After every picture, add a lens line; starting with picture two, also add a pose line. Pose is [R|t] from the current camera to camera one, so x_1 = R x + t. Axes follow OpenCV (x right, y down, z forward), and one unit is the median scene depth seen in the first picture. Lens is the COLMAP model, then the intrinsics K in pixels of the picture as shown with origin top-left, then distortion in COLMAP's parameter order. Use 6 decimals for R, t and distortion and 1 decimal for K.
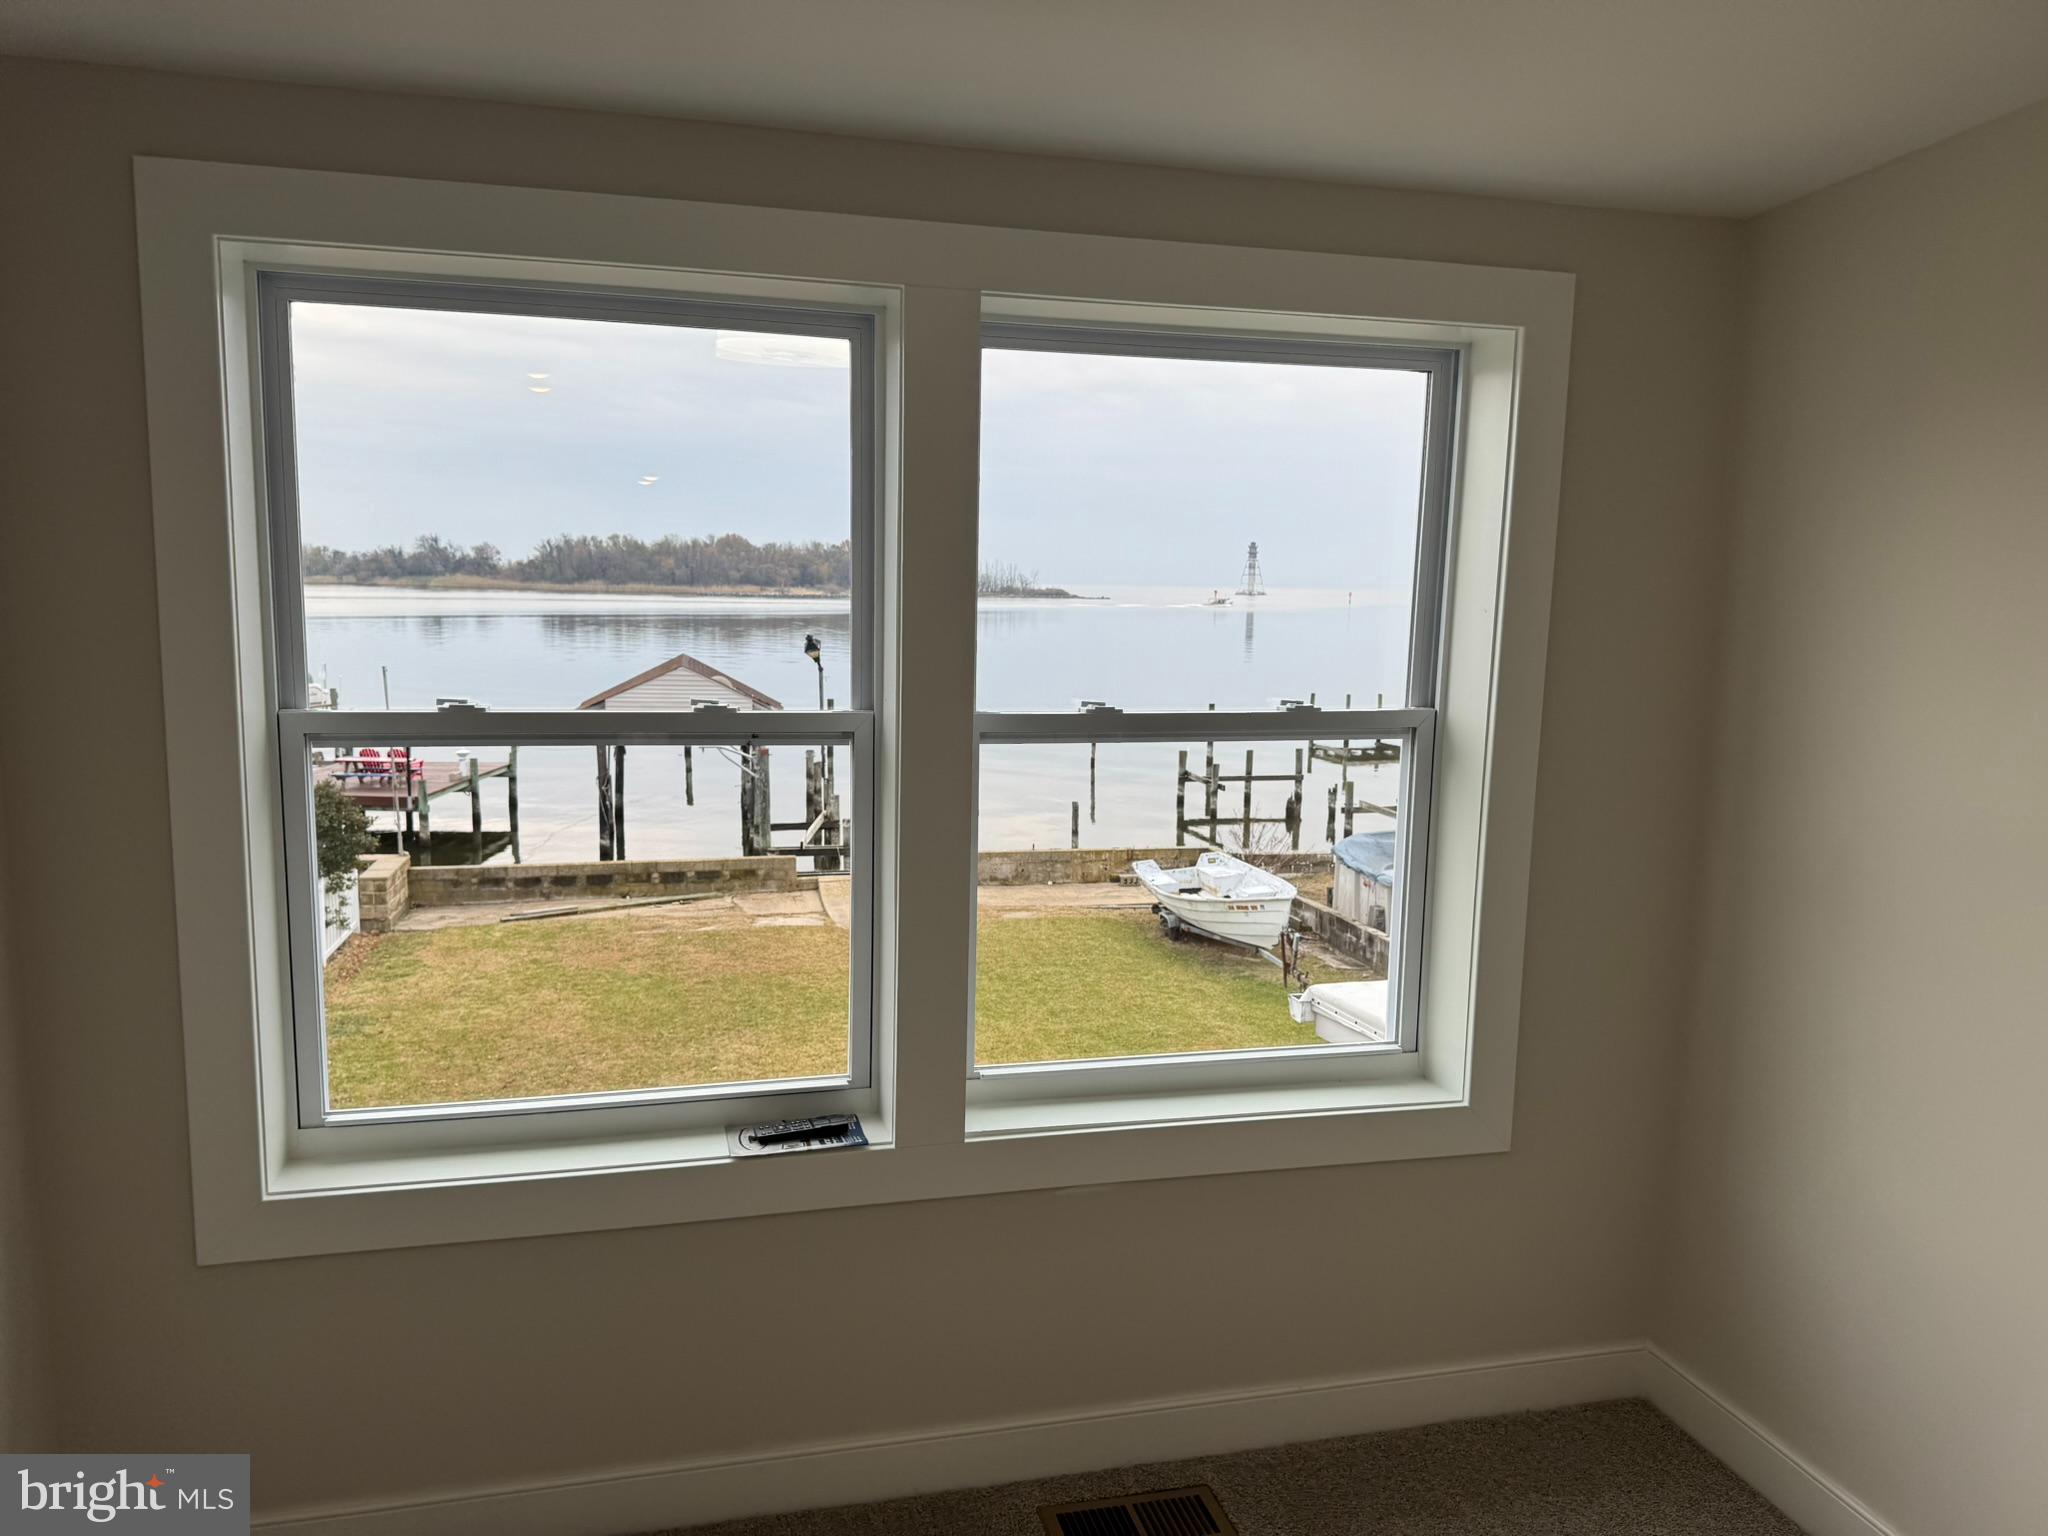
lens RADIAL K [[1463.1, 0, 1016.3], [0, 1463.1, 777.4], [0, 0, 1]] dist [0.133793, -0.144384]
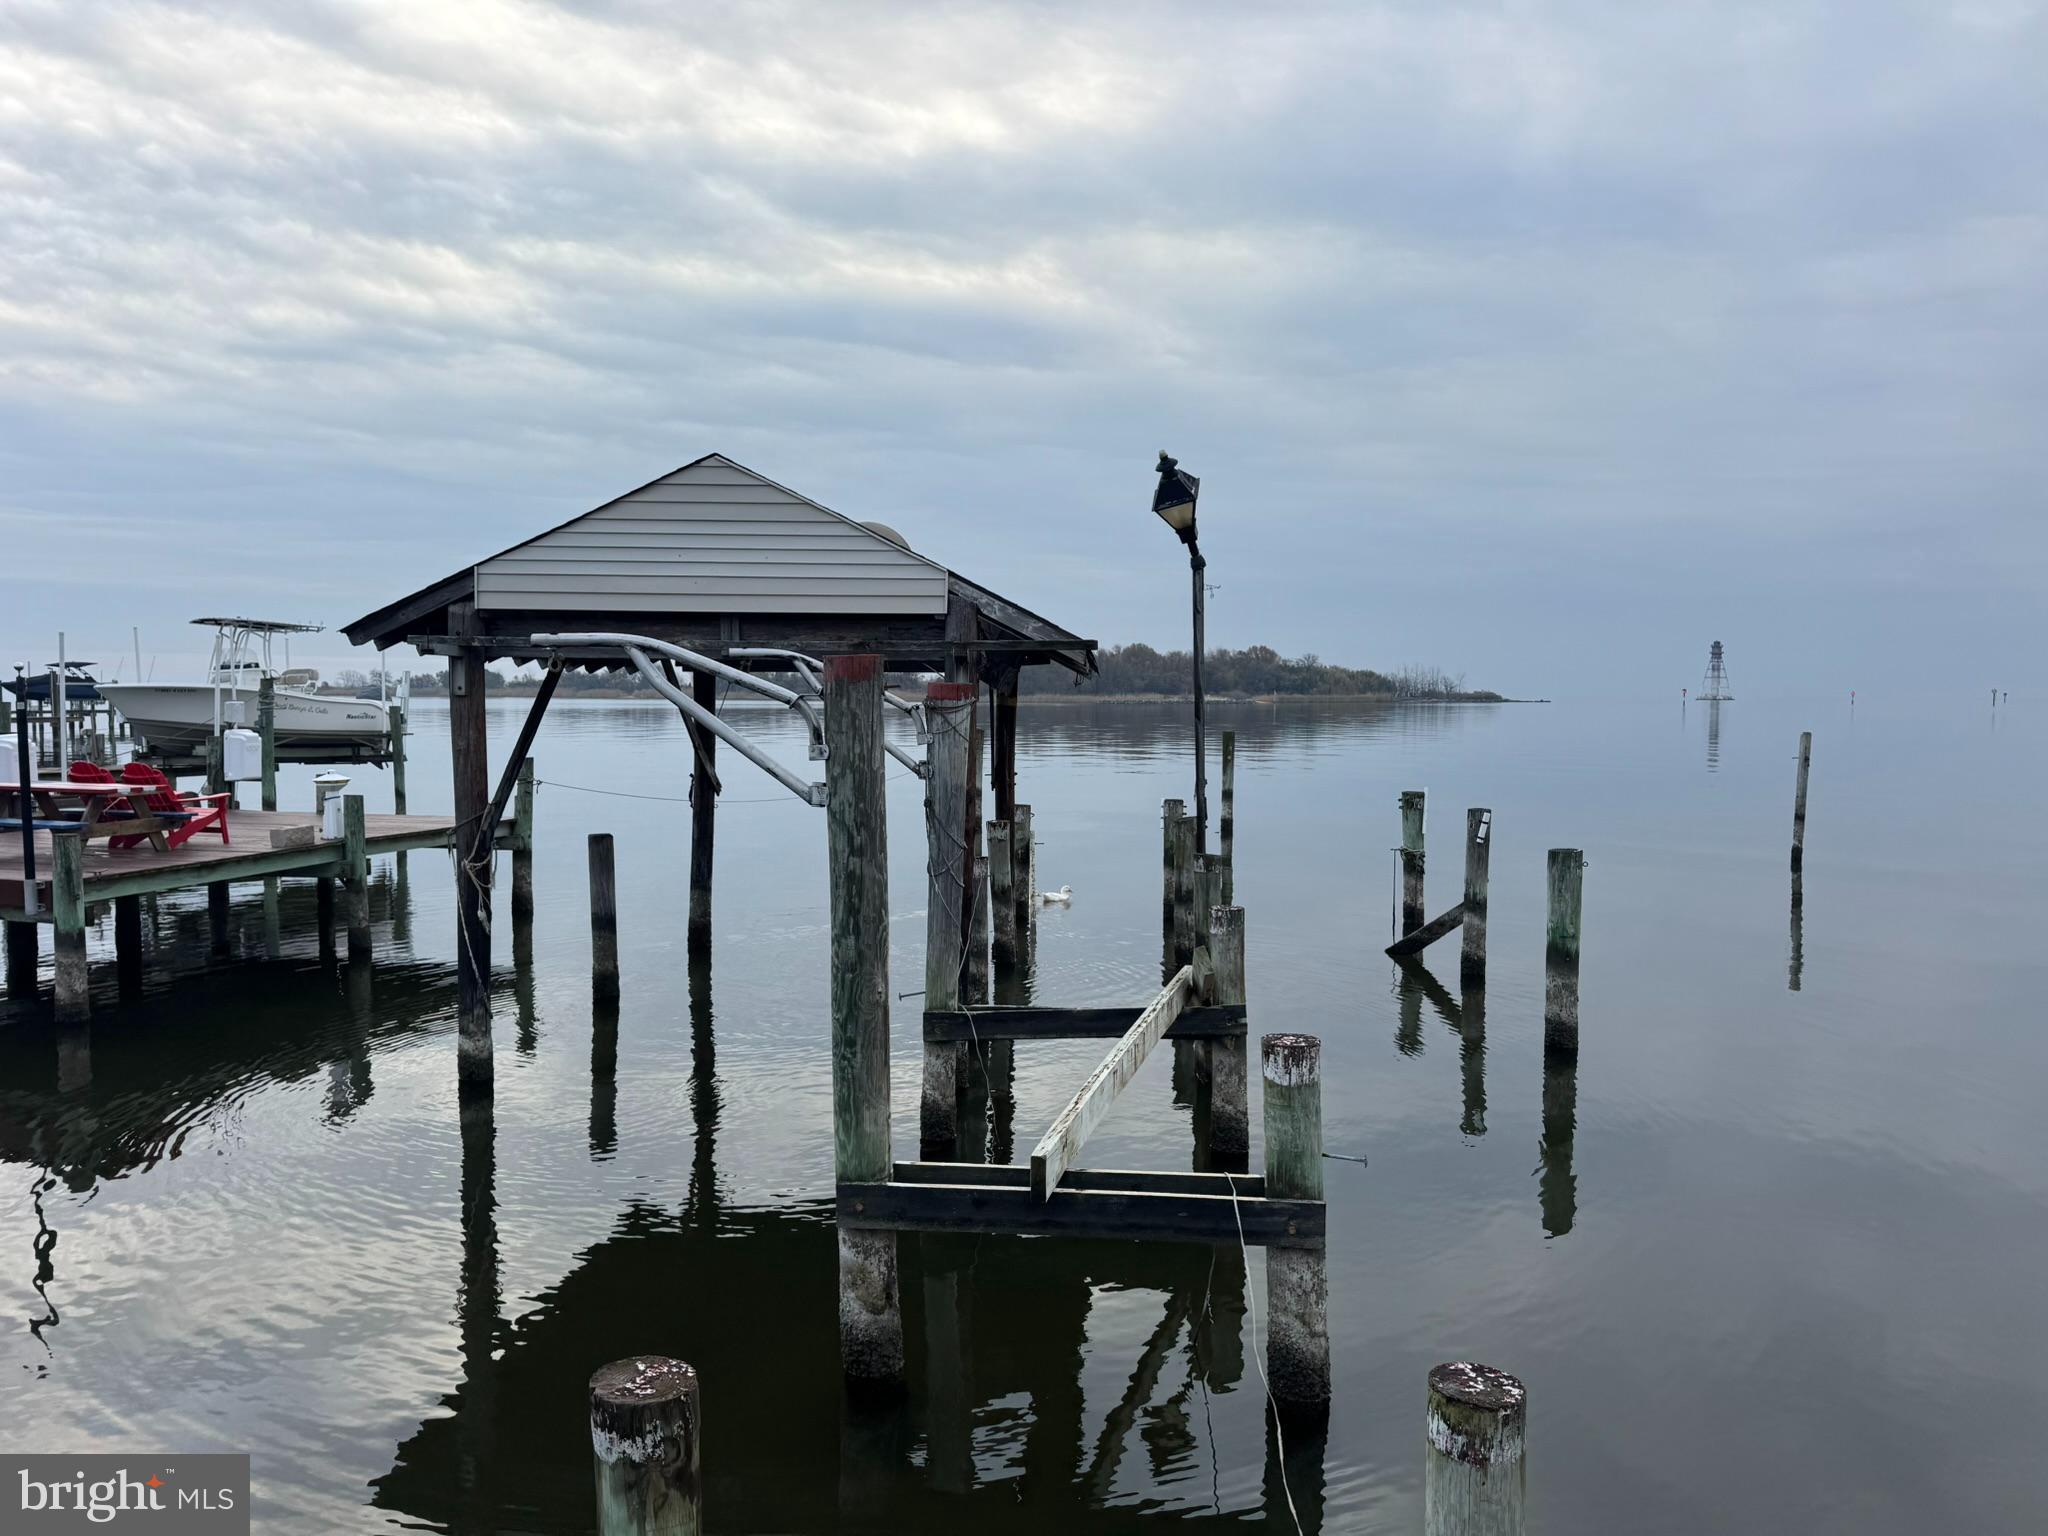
lens RADIAL K [[1463.1, 0, 1016.3], [0, 1463.1, 777.4], [0, 0, 1]] dist [0.133793, -0.144384]
pose [[0.962832, 0.003139, -0.270081, -0.115772], [-0.024151, 0.996928, -0.074513, 0.011824], [0.269018, 0.078266, 0.959950, 0.952506]]
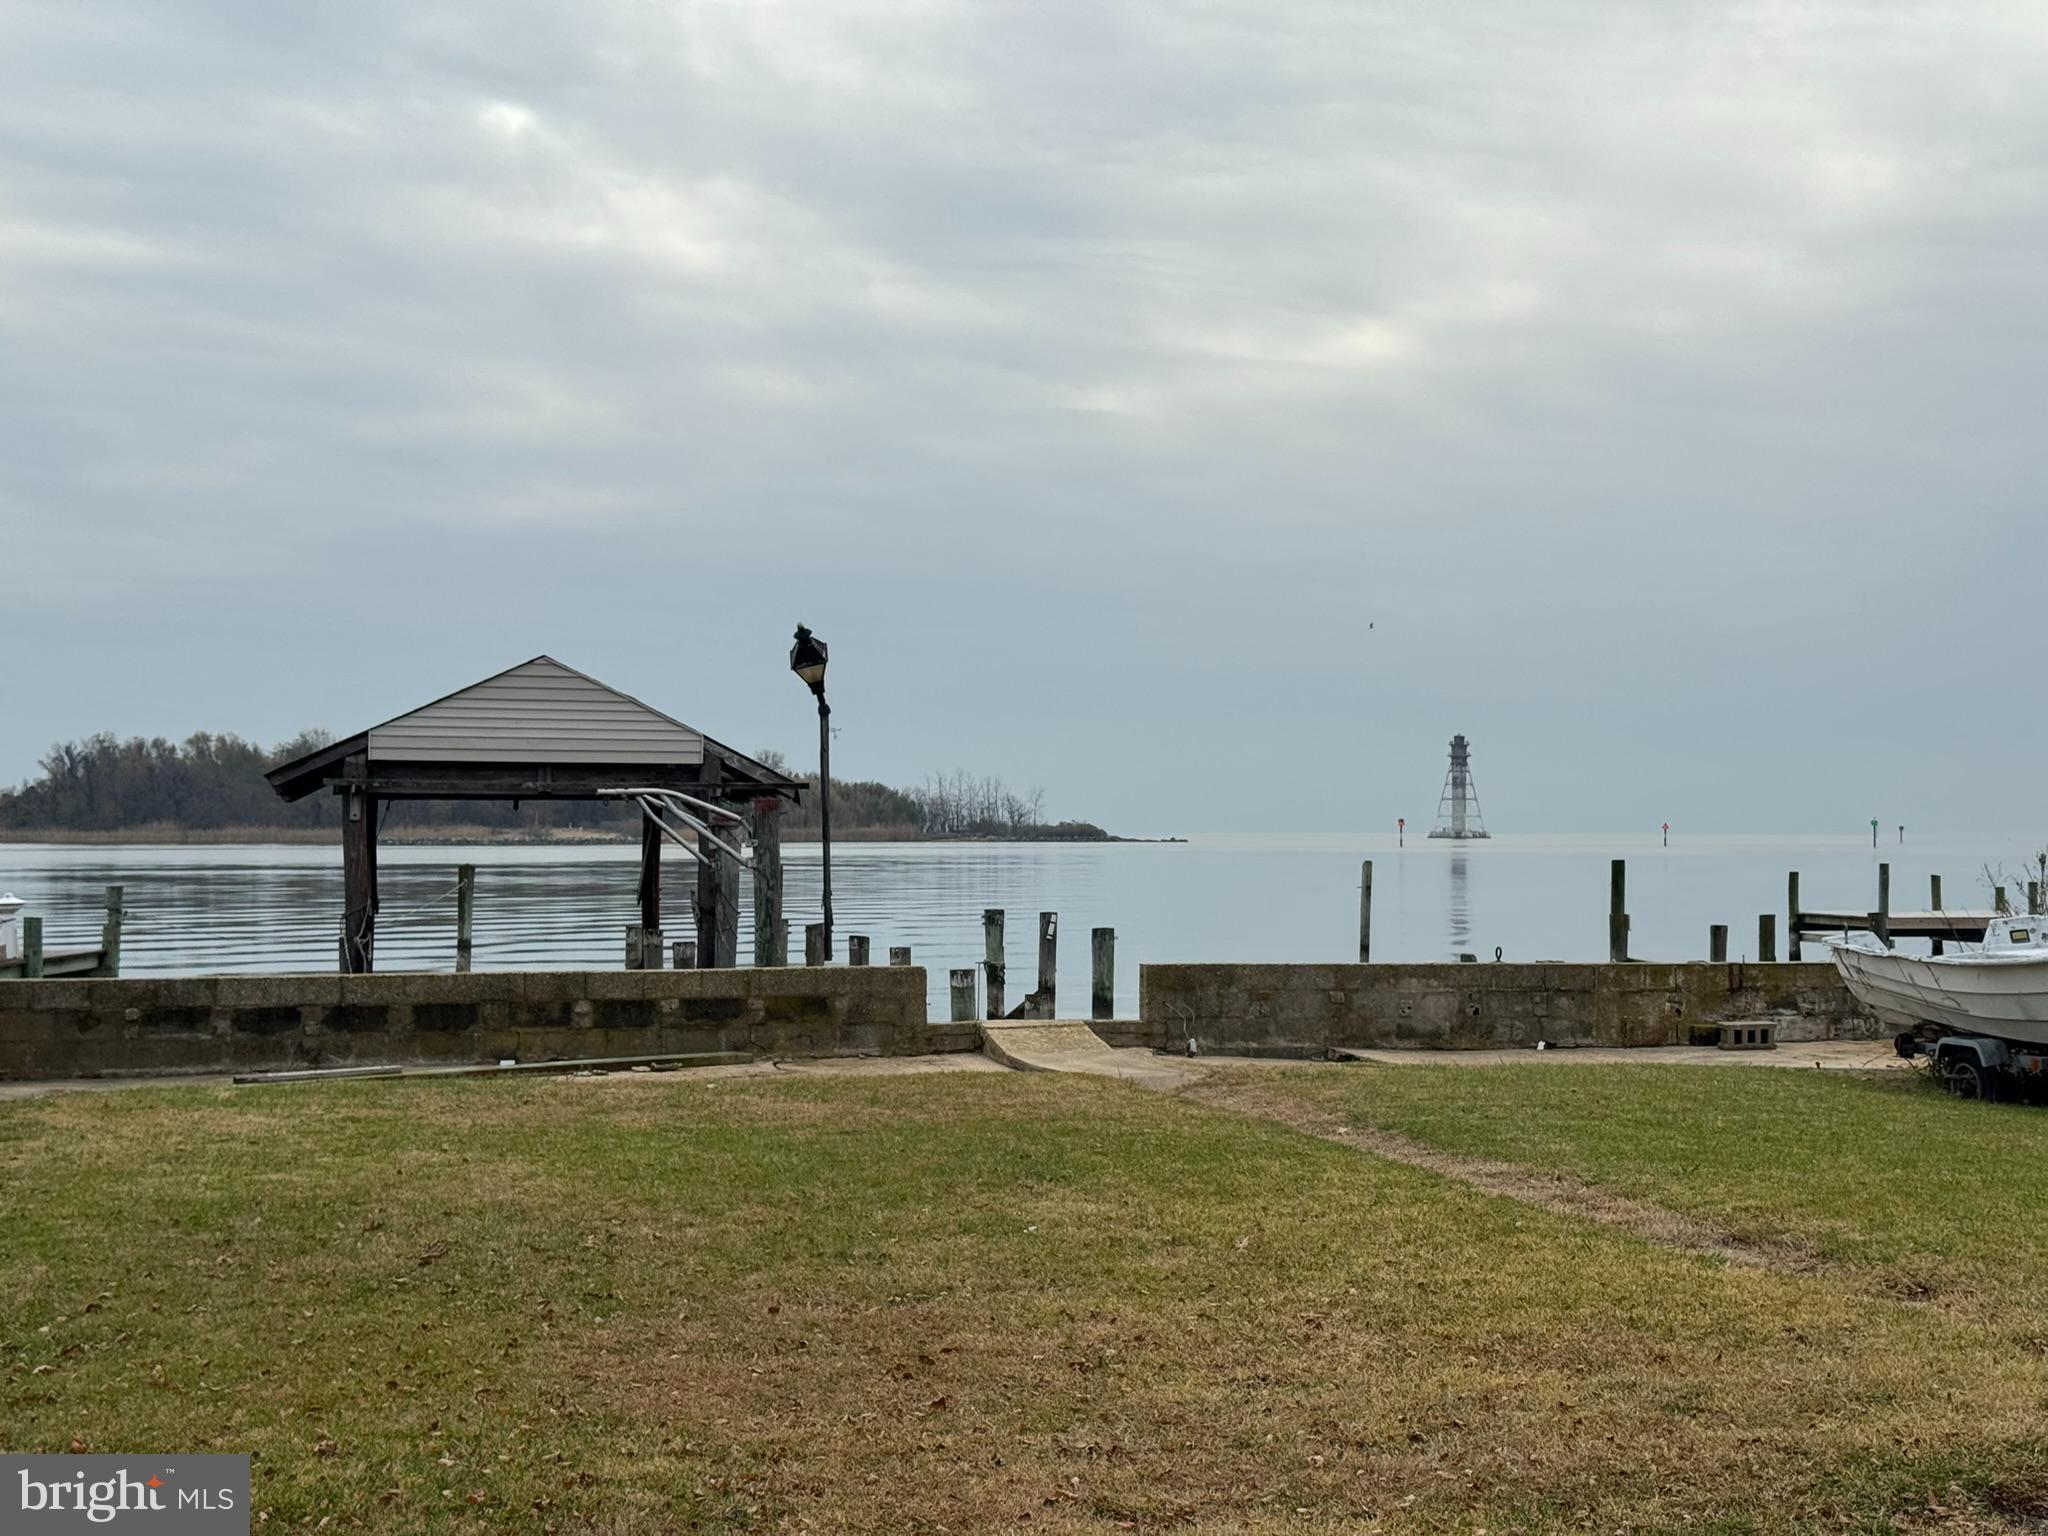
lens RADIAL K [[2916.4, 0, 1024.0], [0, 2916.4, 768.0], [0, 0, 1]] dist [0.150618, -0.160123]
pose [[0.999826, -0.013109, 0.013287, -0.126830], [0.014977, 0.988279, -0.151924, 0.115563], [-0.011139, 0.152097, 0.988303, 0.198950]]
